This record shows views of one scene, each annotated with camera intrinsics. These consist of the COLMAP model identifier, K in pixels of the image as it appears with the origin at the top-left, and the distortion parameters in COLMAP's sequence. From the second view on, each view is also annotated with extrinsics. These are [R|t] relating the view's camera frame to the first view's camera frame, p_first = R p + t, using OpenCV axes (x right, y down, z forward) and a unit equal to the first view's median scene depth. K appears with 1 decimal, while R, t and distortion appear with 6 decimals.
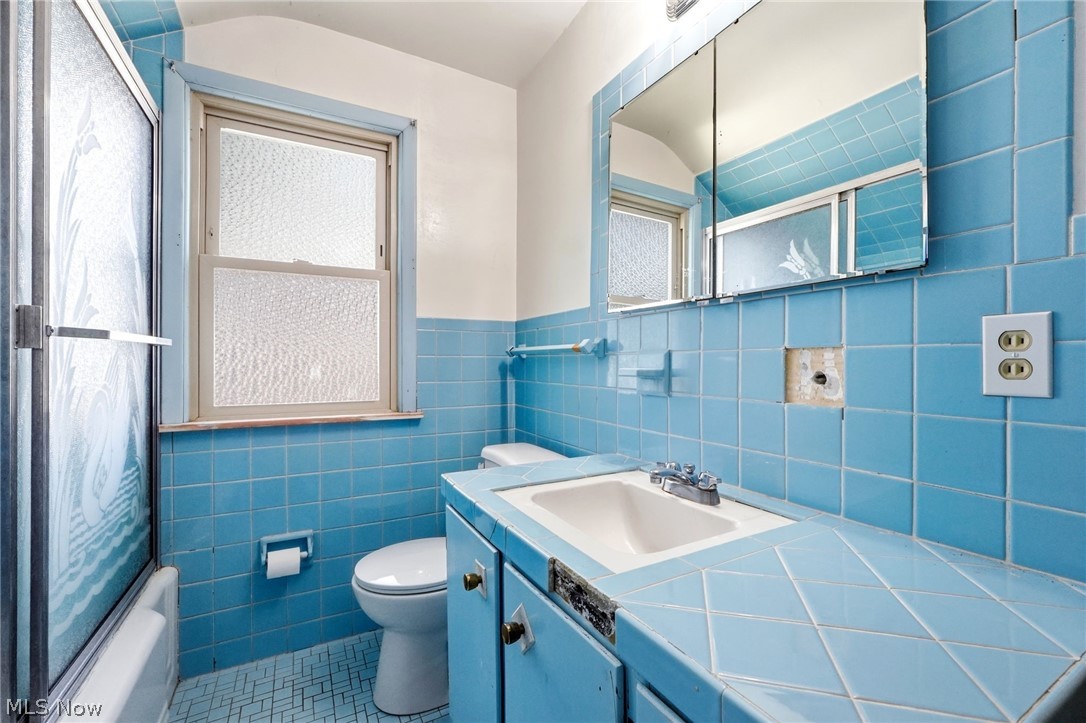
lens RADIAL K [[456.9, 0, 543.6], [0, 456.9, 359.9], [0, 0, 1]] dist [-0.020671, 0.006257]
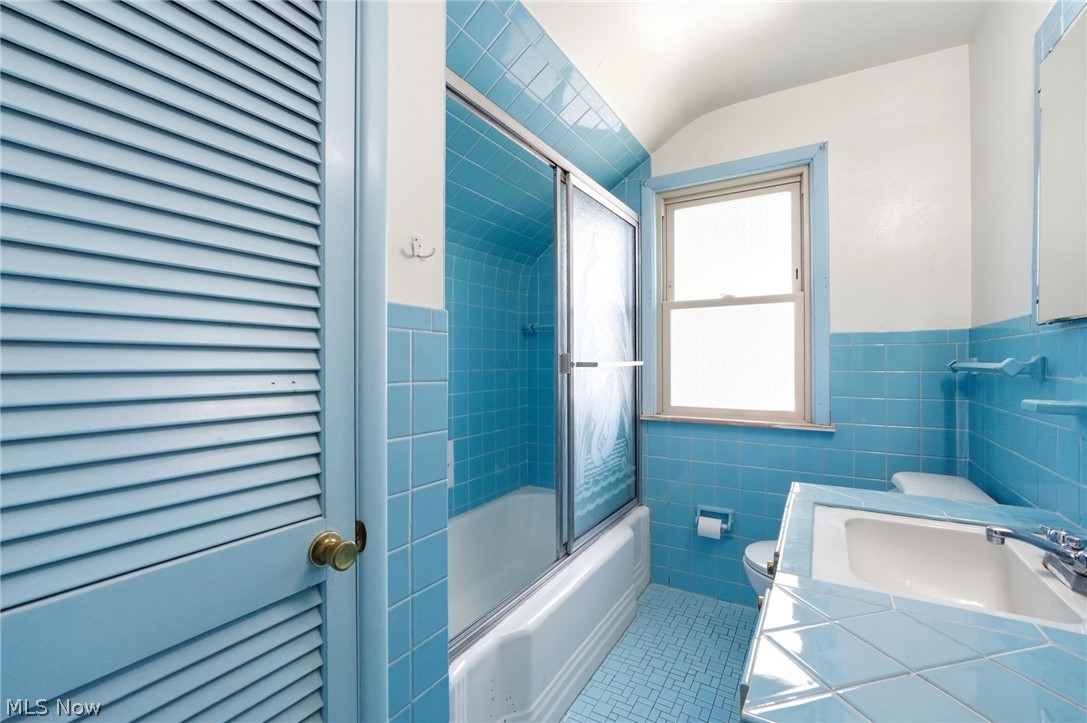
lens RADIAL K [[457.4, 0, 544.1], [0, 457.4, 359.9], [0, 0, 1]] dist [-0.020671, 0.006257]
pose [[0.497471, -0.005990, -0.867460, 0.355992], [0.008056, 0.999965, -0.002285, -0.045302], [0.867443, -0.005851, 0.497502, -0.084216]]
